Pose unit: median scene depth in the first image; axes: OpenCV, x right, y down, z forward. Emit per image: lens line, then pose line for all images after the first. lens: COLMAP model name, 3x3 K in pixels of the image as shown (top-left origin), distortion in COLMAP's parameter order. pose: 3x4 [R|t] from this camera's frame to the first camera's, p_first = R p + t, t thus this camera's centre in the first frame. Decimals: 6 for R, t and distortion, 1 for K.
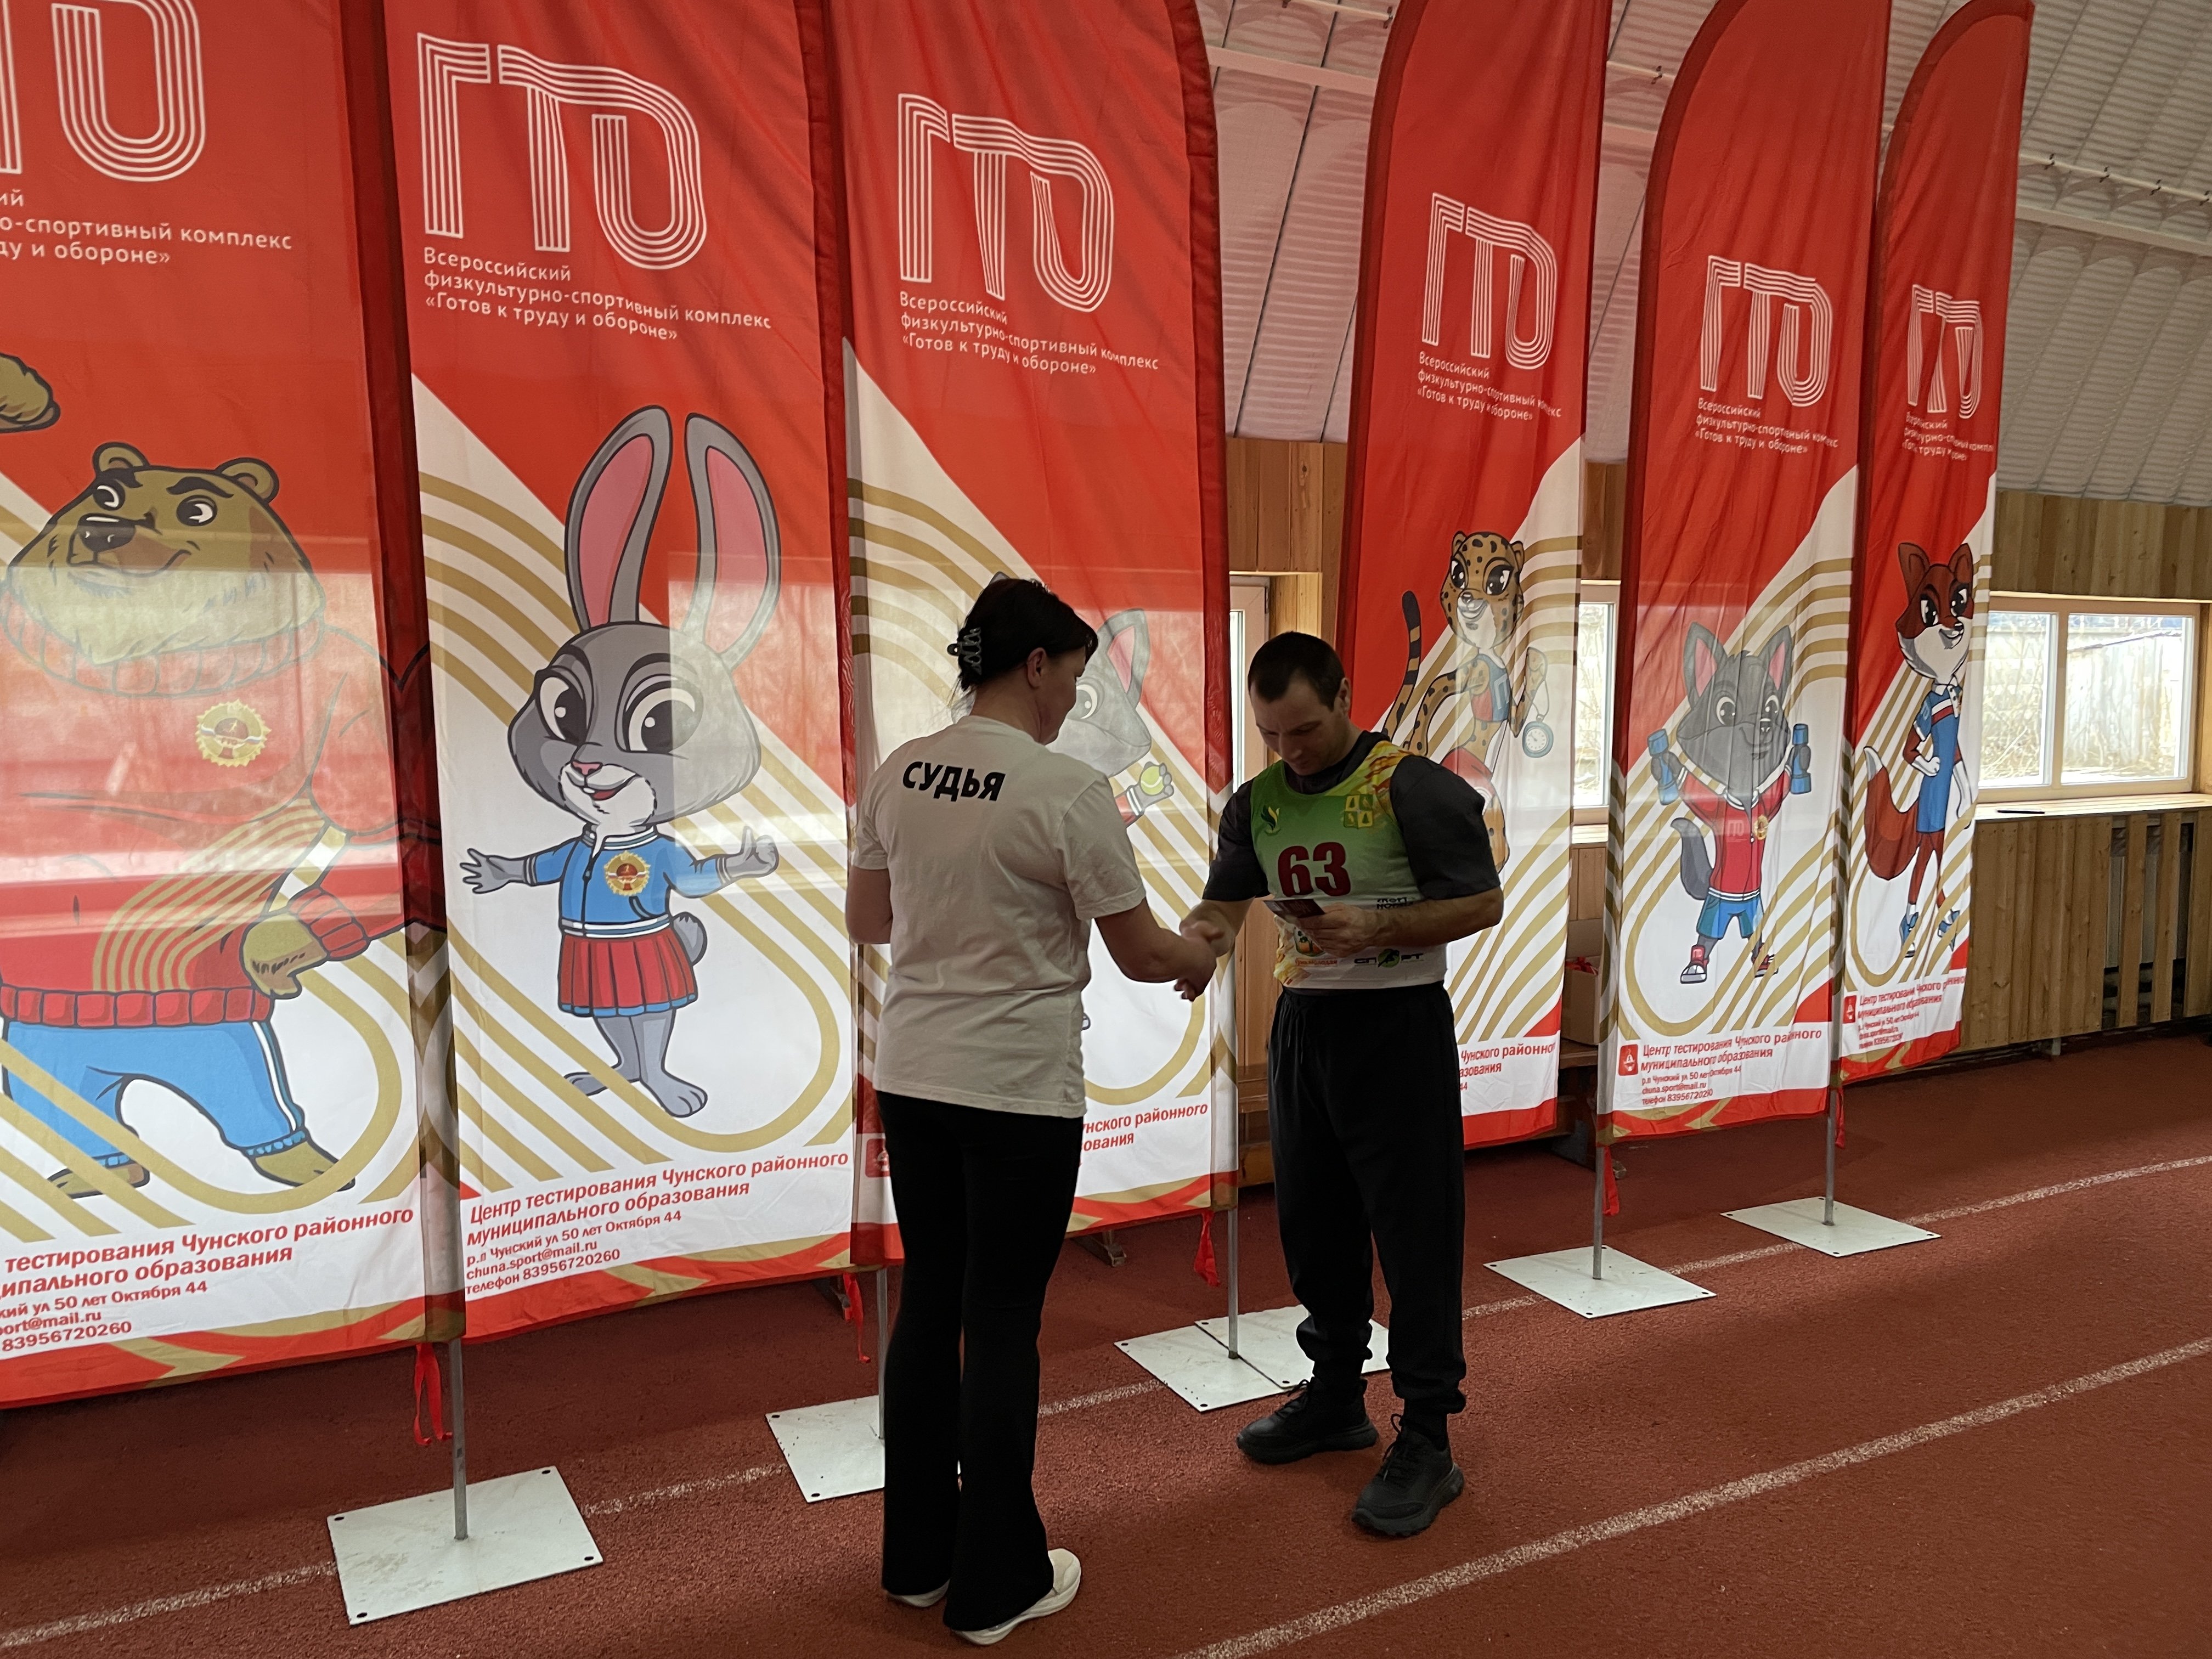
lens RADIAL K [[1677.9, 0, 1087.8], [0, 1677.9, 798.4], [0, 0, 1]] dist [0.075221, -0.104892]
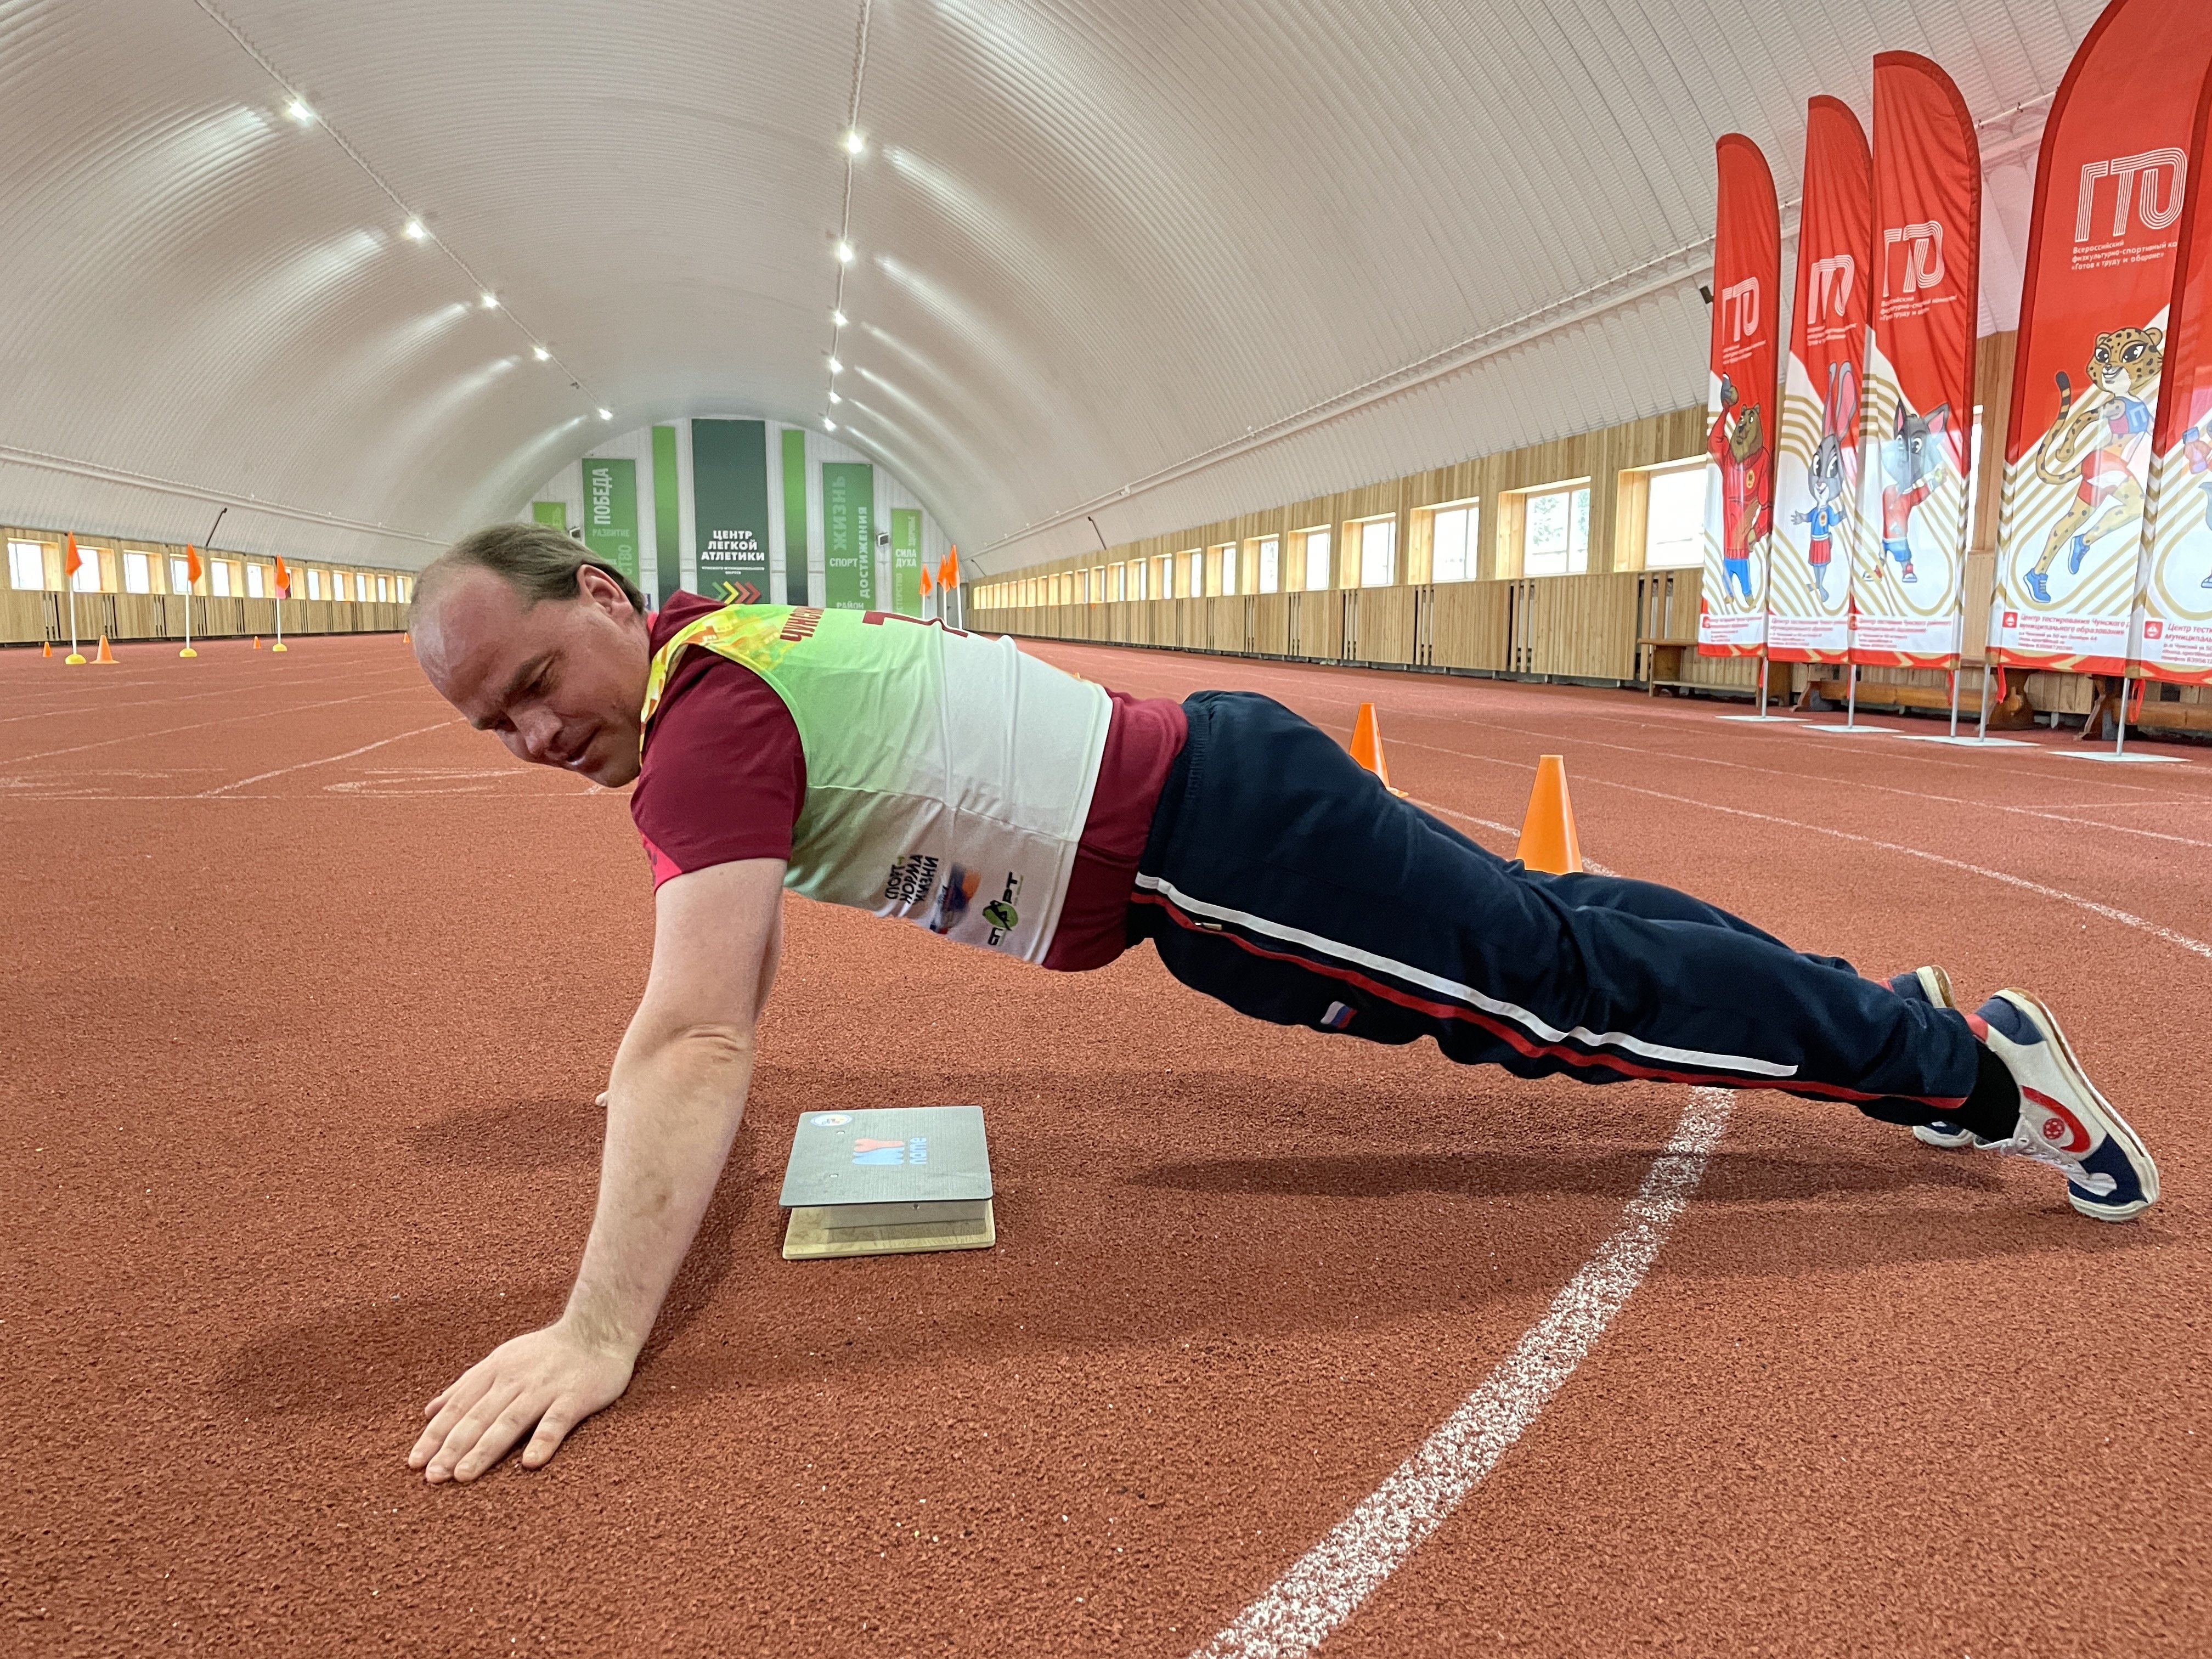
lens RADIAL K [[1677.9, 0, 1120.6], [0, 1677.9, 832.5], [0, 0, 1]] dist [0.075221, -0.104892]
pose [[-0.284179, 0.111983, -0.952209, 2.968587], [-0.090199, 0.985628, 0.142832, 0.271059], [0.954519, 0.126478, -0.269994, 0.666832]]
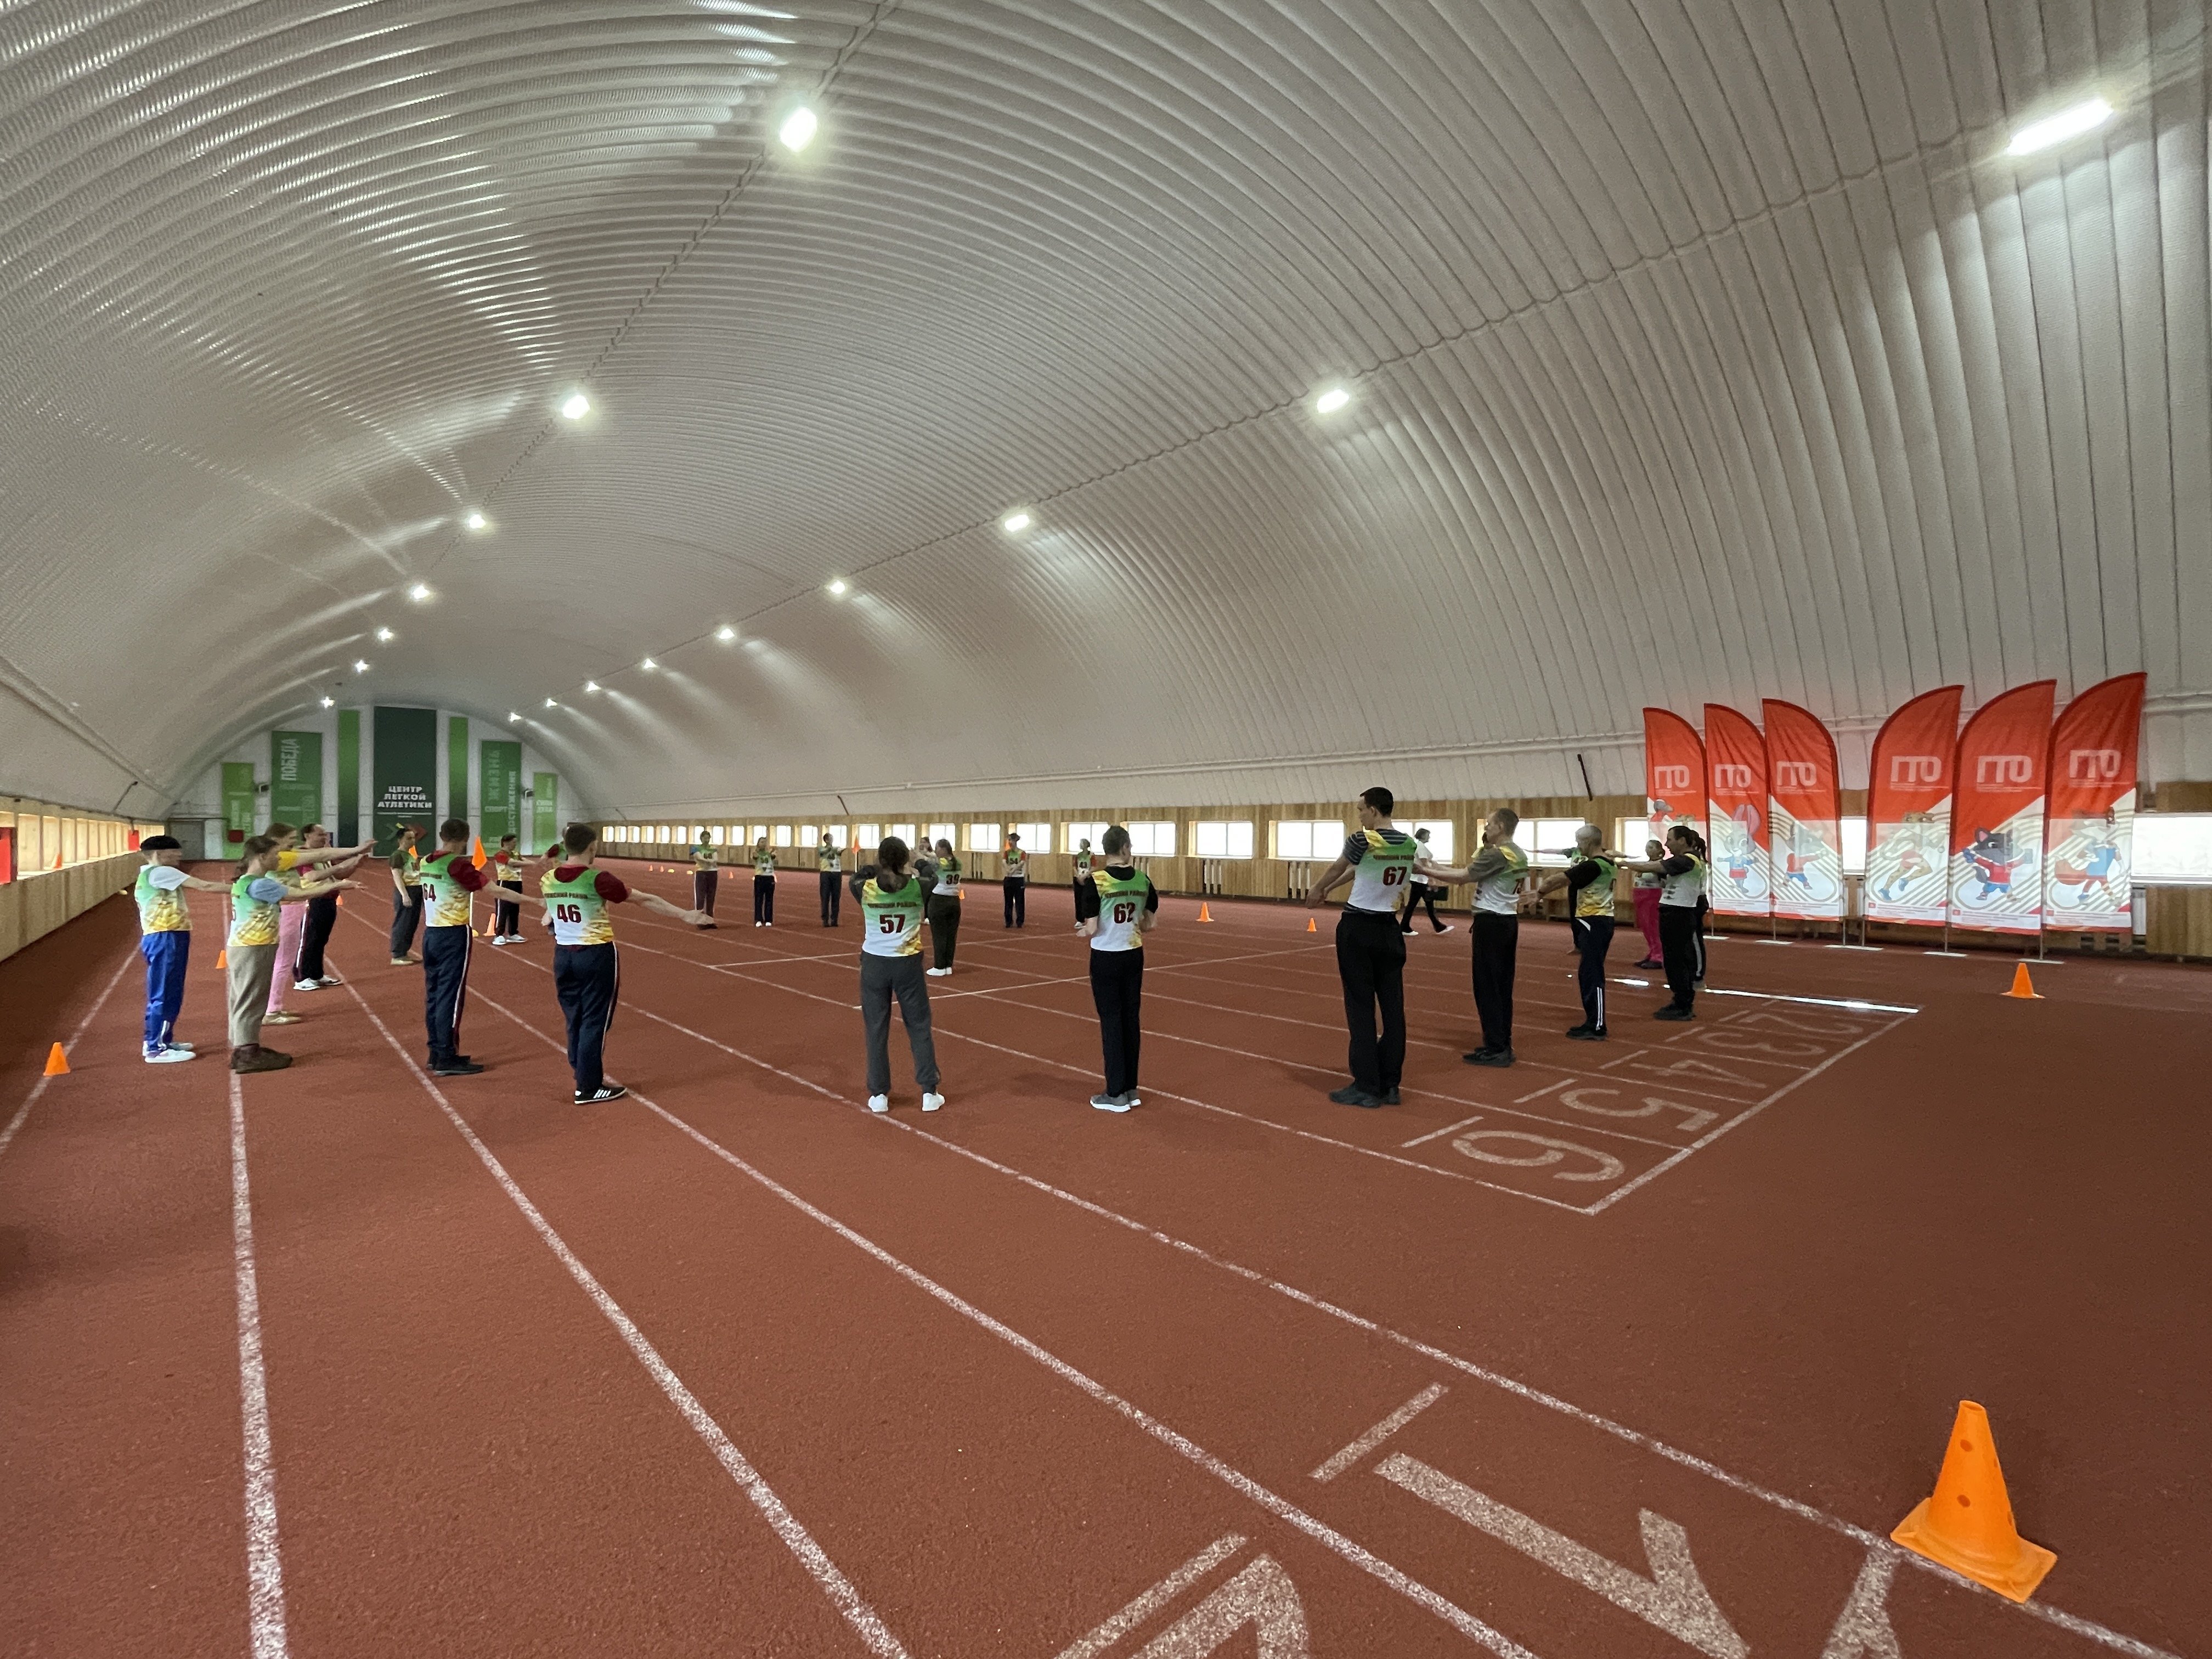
lens RADIAL K [[968.5, 0, 1125.3], [0, 968.5, 832.5], [0, 0, 1]] dist [-0.009811, -0.000102]
pose [[0.279021, -0.007252, -0.960258, 3.205338], [-0.083418, 0.996008, -0.031761, 0.286503], [0.956655, 0.088965, 0.277302, -2.968464]]
